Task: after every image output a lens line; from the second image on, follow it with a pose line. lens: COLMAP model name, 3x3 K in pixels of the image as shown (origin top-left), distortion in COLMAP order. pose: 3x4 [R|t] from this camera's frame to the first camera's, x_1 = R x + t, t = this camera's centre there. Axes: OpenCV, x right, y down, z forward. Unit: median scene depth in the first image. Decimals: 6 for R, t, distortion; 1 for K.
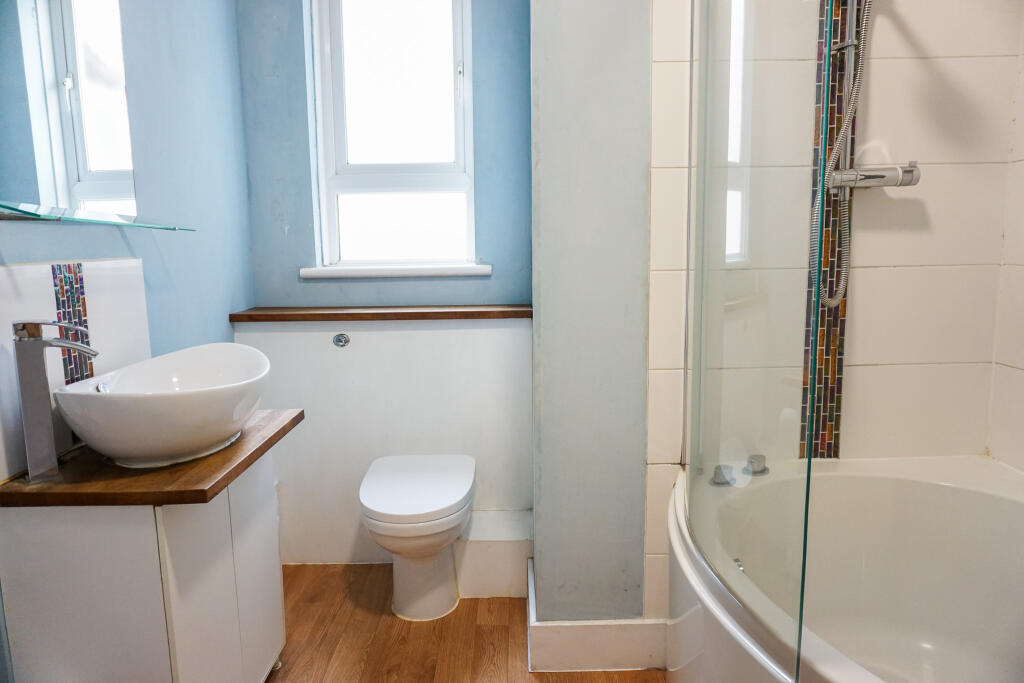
lens RADIAL K [[677.9, 0, 512.0], [0, 677.9, 341.5], [0, 0, 1]] dist [-0.055791, 0.041402]
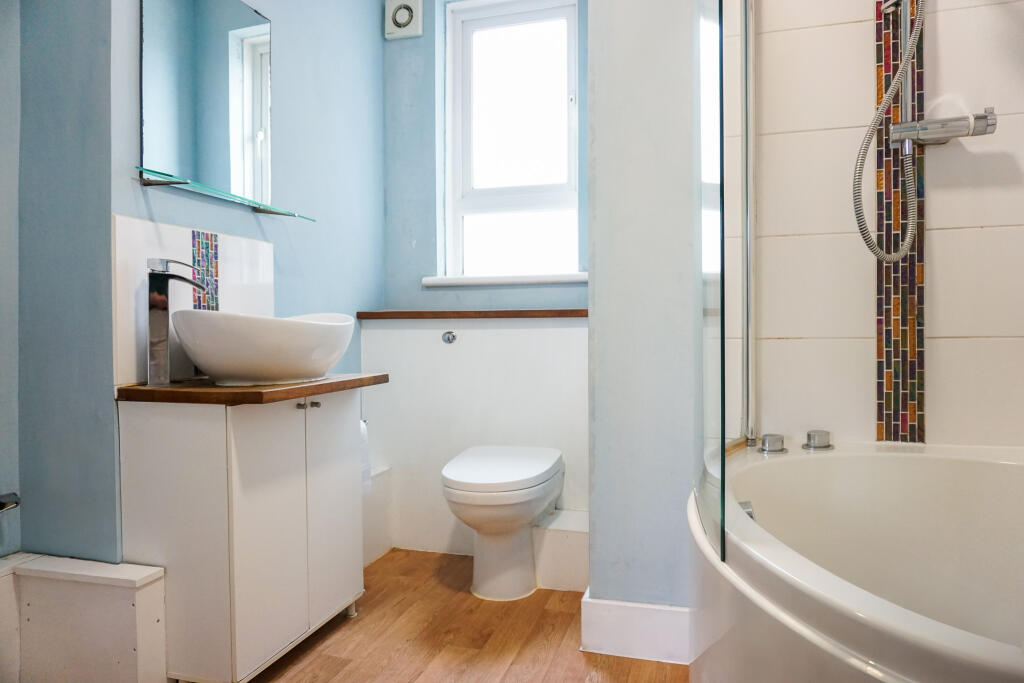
lens RADIAL K [[677.9, 0, 512.0], [0, 677.9, 341.5], [0, 0, 1]] dist [-0.055791, 0.041402]
pose [[0.958108, 0.014901, -0.286018, 0.212856], [-0.050570, 0.991757, -0.117733, 0.172608], [0.281906, 0.127265, 0.950964, -0.017843]]
